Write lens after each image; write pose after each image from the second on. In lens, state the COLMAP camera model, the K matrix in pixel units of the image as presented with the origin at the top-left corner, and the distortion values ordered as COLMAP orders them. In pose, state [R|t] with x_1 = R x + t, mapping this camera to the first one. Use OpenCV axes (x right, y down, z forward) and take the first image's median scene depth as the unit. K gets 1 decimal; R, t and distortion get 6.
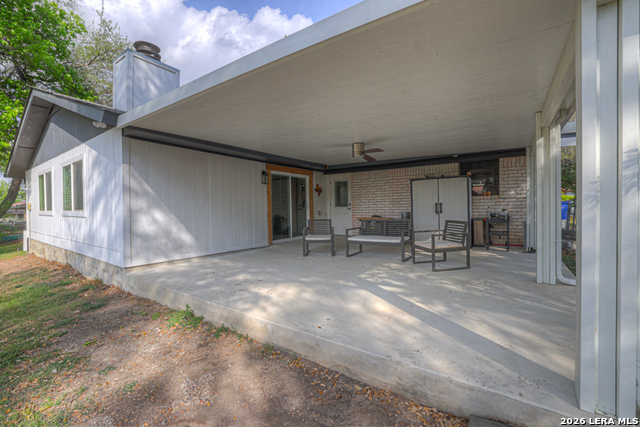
lens RADIAL K [[276.6, 0, 313.3], [0, 276.6, 212.4], [0, 0, 1]] dist [-0.001963, 0.000134]
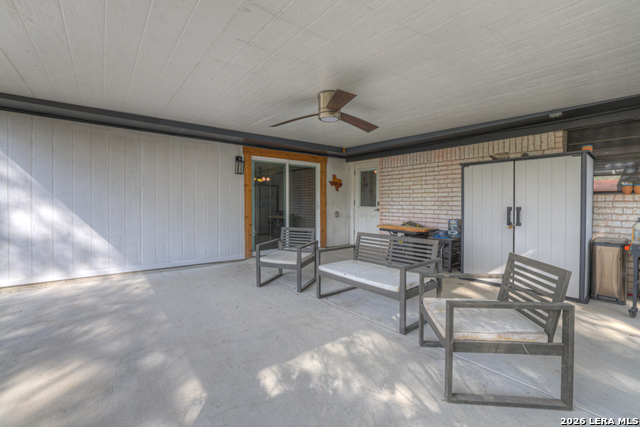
lens RADIAL K [[274.3, 0, 313.3], [0, 274.3, 211.3], [0, 0, 1]] dist [-0.002426, 0.000182]
pose [[0.958513, 0.030235, -0.283442, 0.234490], [-0.025623, 0.999472, 0.019968, -0.026132], [0.283896, -0.011877, 0.958782, 0.390206]]
